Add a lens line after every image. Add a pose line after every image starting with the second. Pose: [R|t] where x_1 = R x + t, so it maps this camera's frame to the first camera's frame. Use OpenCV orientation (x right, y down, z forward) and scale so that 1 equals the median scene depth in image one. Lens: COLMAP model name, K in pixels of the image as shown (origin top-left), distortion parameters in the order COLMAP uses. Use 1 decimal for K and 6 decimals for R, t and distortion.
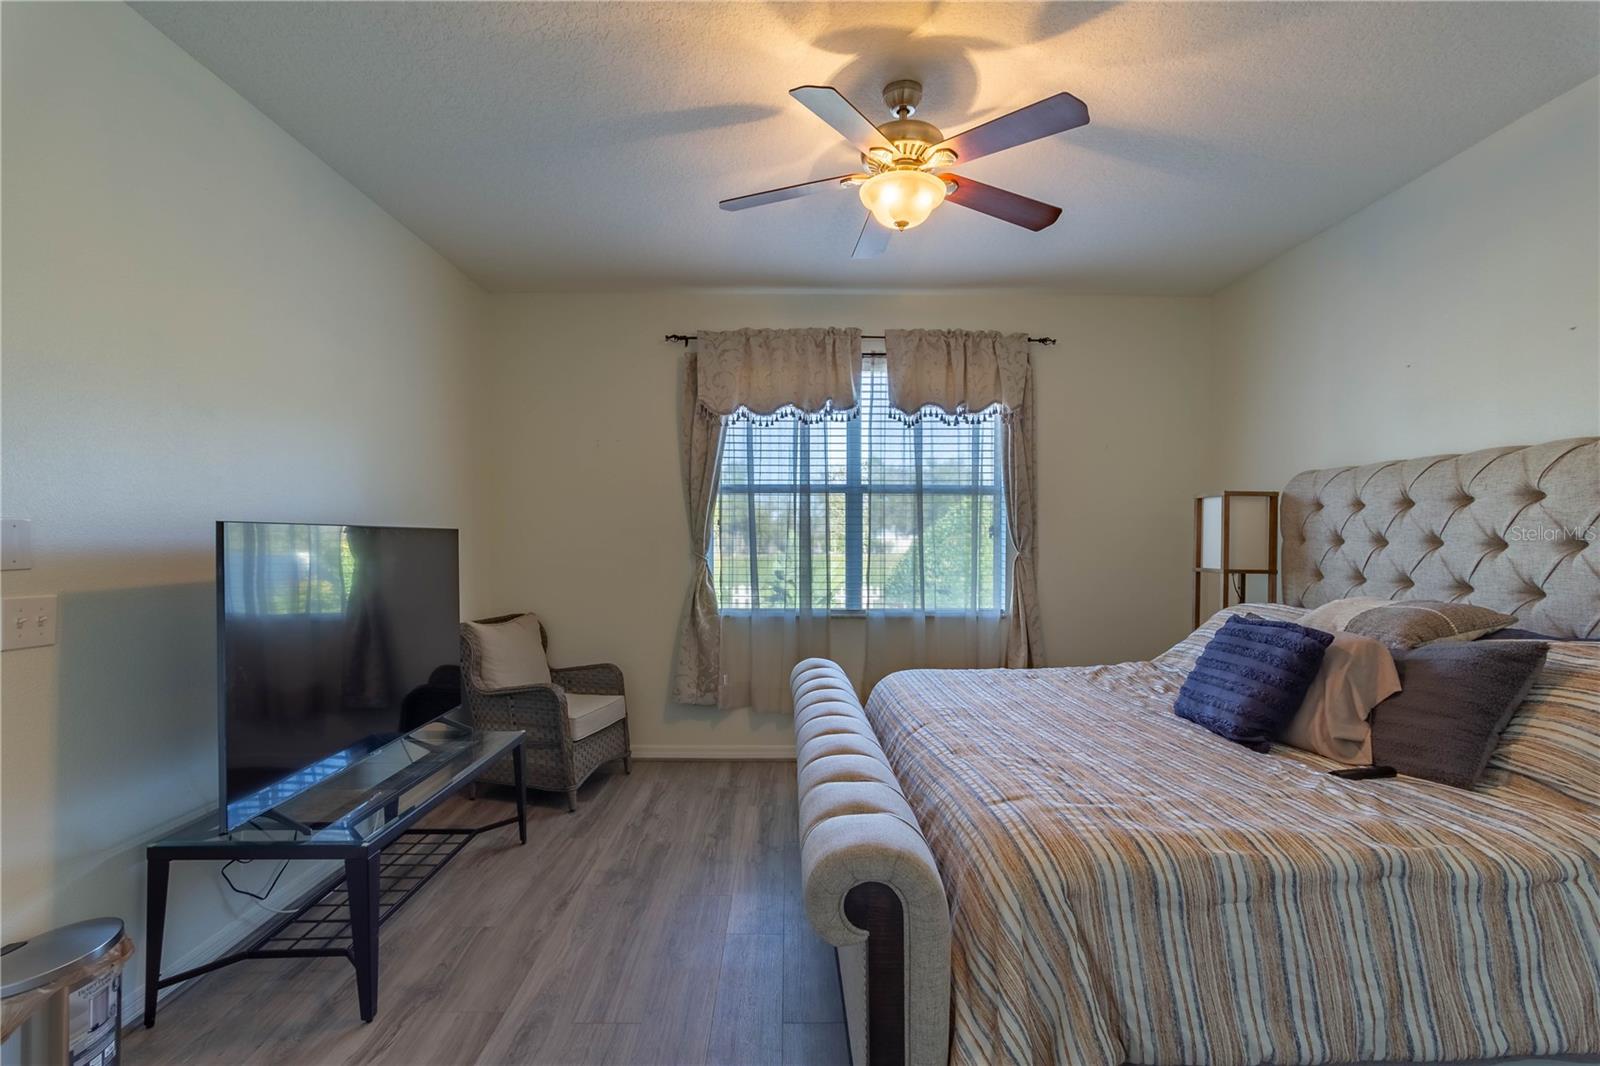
lens RADIAL K [[730.4, 0, 793.2], [0, 730.4, 531.8], [0, 0, 1]] dist [0.000373, 0.004268]
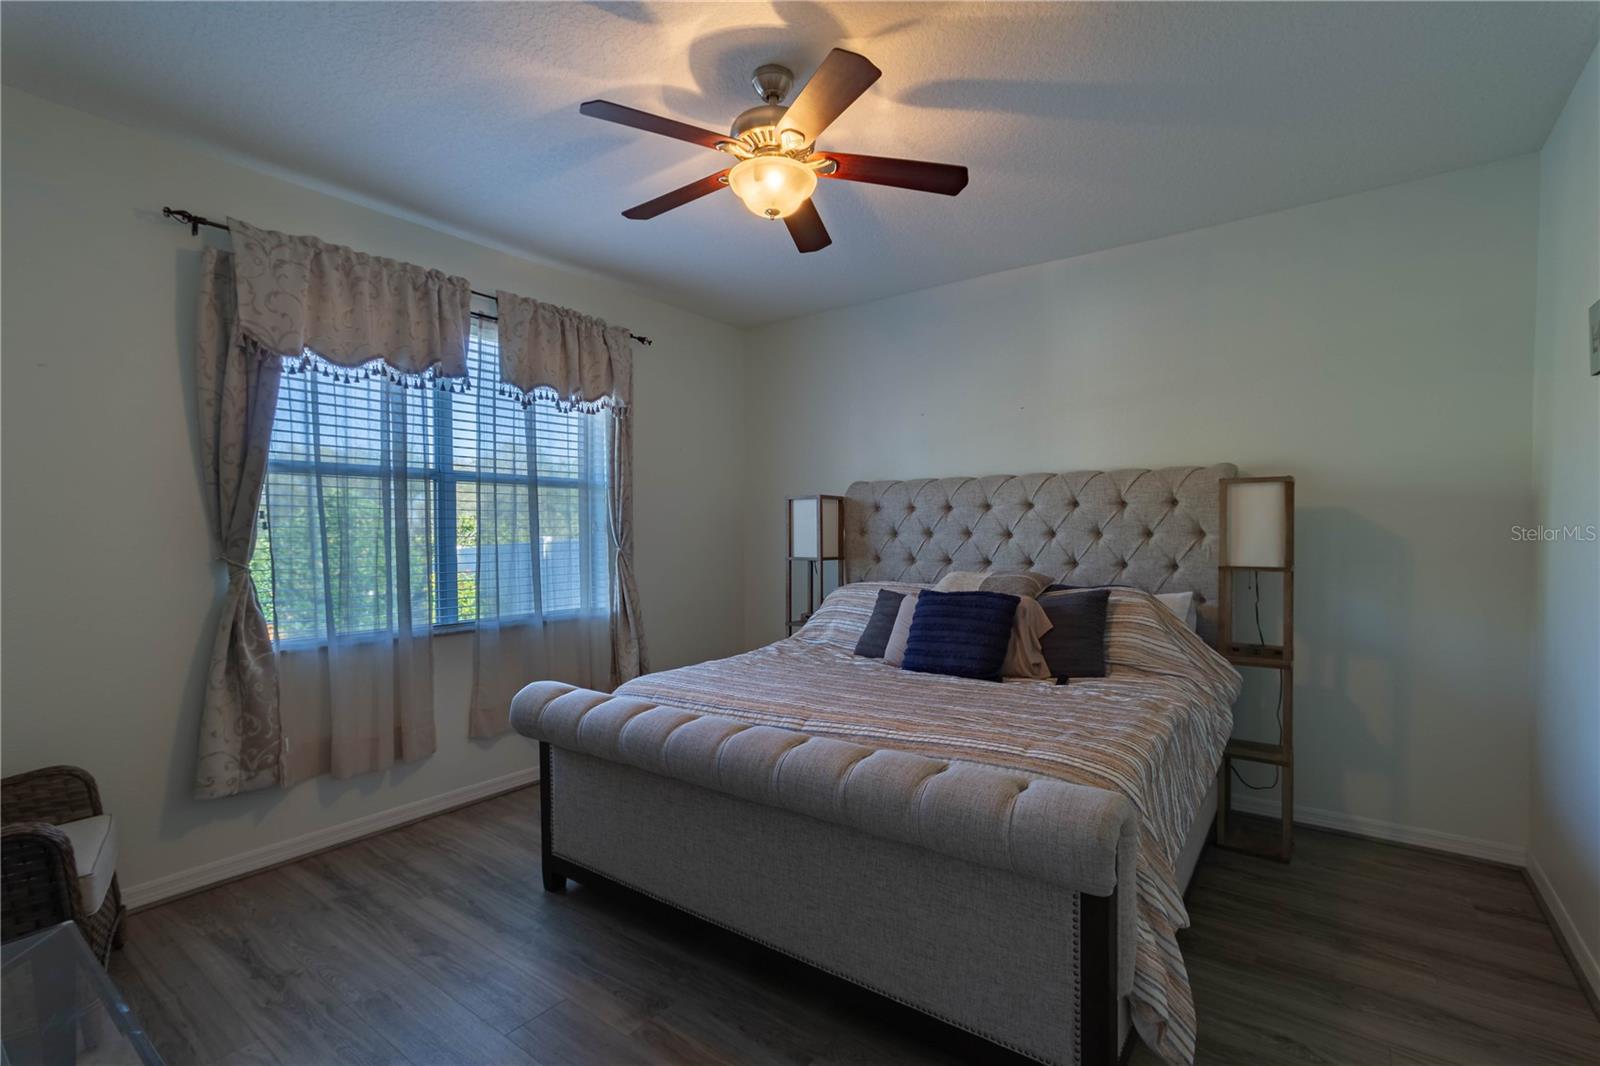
lens RADIAL K [[730.4, 0, 795.5], [0, 730.4, 538.3], [0, 0, 1]] dist [0.000373, 0.004268]
pose [[0.620151, -0.014044, 0.784356, -0.331343], [0.002351, 0.999869, 0.016044, -0.001168], [-0.784479, -0.008106, 0.620103, 0.201014]]
